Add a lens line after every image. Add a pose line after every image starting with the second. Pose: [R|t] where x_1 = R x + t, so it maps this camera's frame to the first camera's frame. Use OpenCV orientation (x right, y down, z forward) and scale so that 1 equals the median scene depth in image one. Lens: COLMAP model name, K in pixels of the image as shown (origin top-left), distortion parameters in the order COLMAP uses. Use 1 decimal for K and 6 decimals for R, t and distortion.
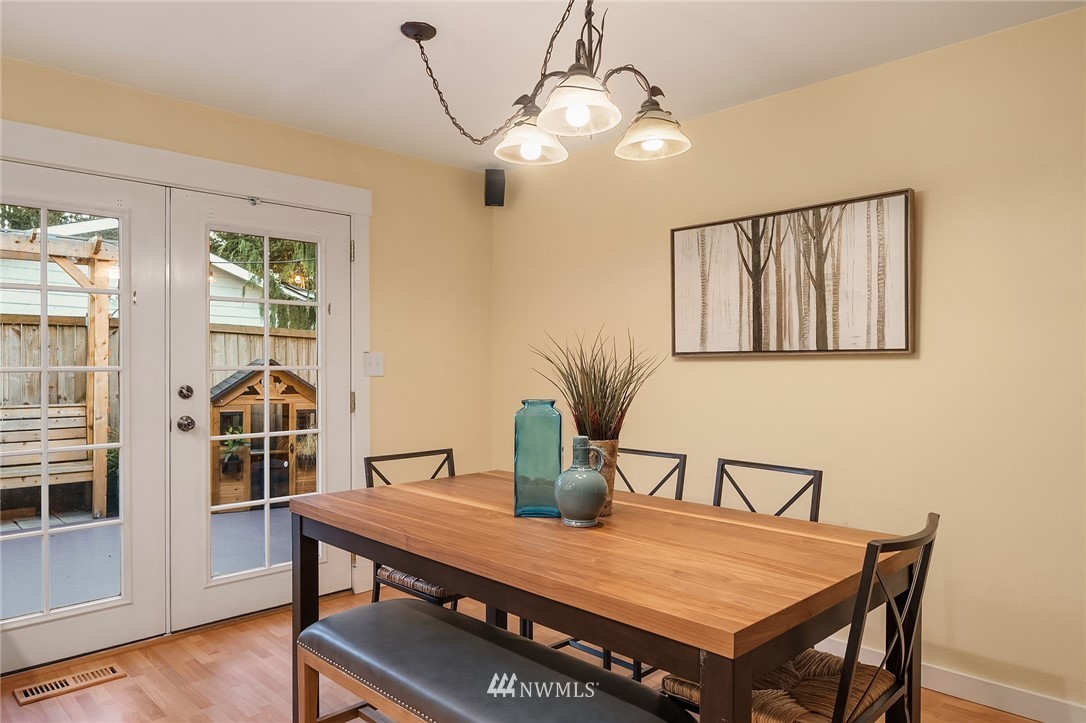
lens RADIAL K [[704.7, 0, 540.8], [0, 704.7, 365.9], [0, 0, 1]] dist [-0.002435, -0.002529]
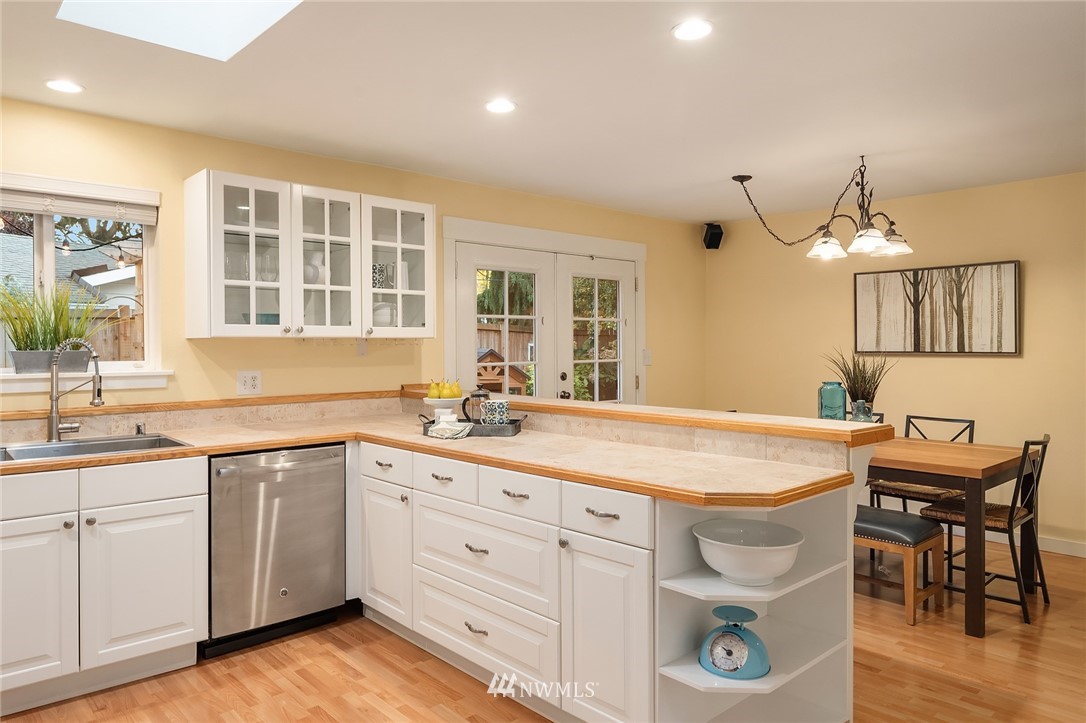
lens RADIAL K [[704.7, 0, 545.4], [0, 704.7, 345.4], [0, 0, 1]] dist [-0.002435, -0.002529]
pose [[0.999106, -0.001104, -0.042258, -0.513375], [0.001220, 0.999996, 0.002718, -0.043124], [0.042255, -0.002767, 0.999103, -0.709406]]
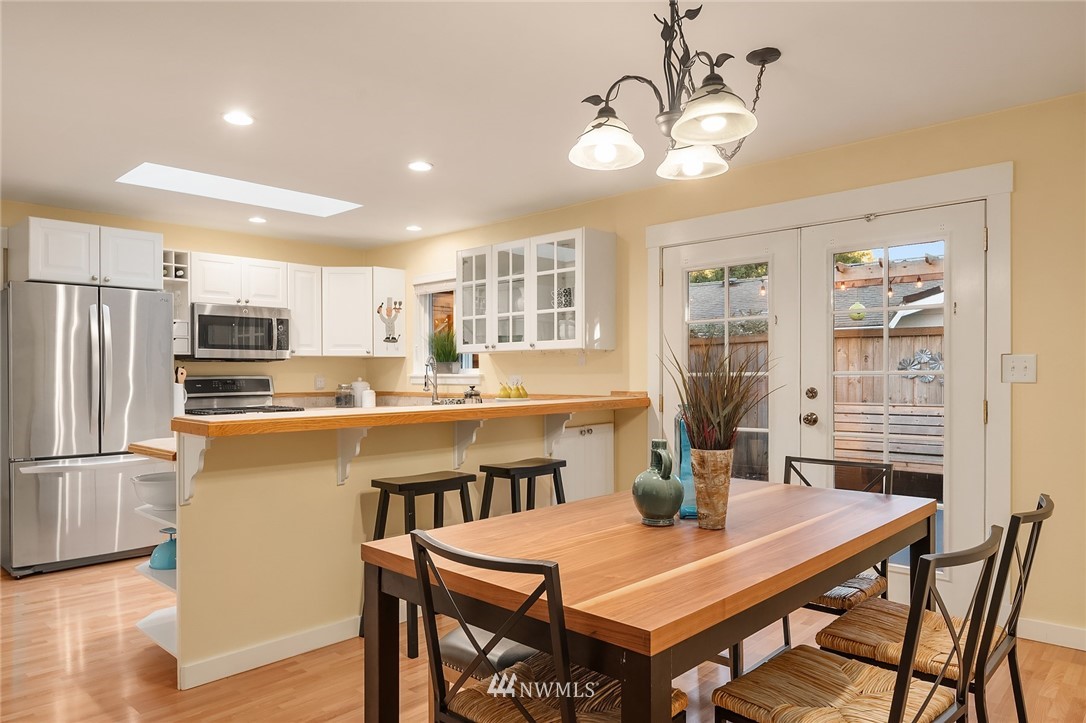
lens RADIAL K [[704.7, 0, 553.5], [0, 704.7, 369.6], [0, 0, 1]] dist [-0.002435, -0.002529]
pose [[0.049839, -0.005052, -0.998745, 0.738993], [0.005129, 0.999975, -0.004802, 0.000432], [0.998744, -0.004883, 0.049863, 0.534003]]
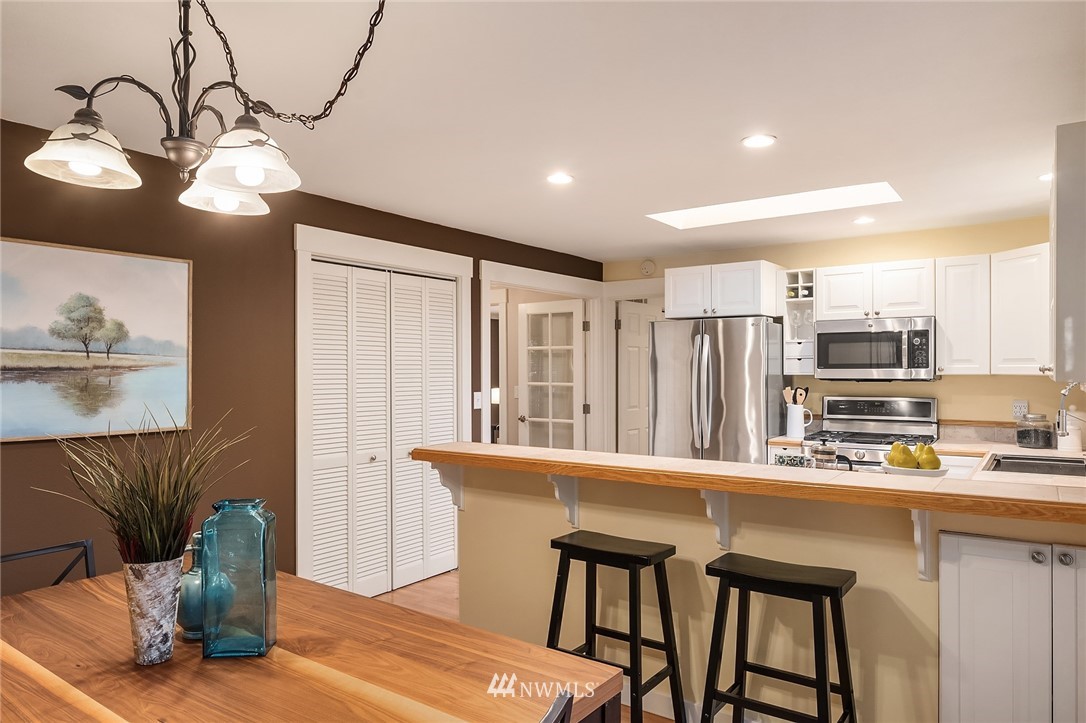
lens RADIAL K [[704.7, 0, 552.1], [0, 704.7, 372.0], [0, 0, 1]] dist [-0.002435, -0.002529]
pose [[-0.984232, 0.003753, -0.176843, -0.156592], [0.003156, 0.999988, 0.003655, -0.067211], [0.176855, 0.003040, -0.984232, 1.302140]]
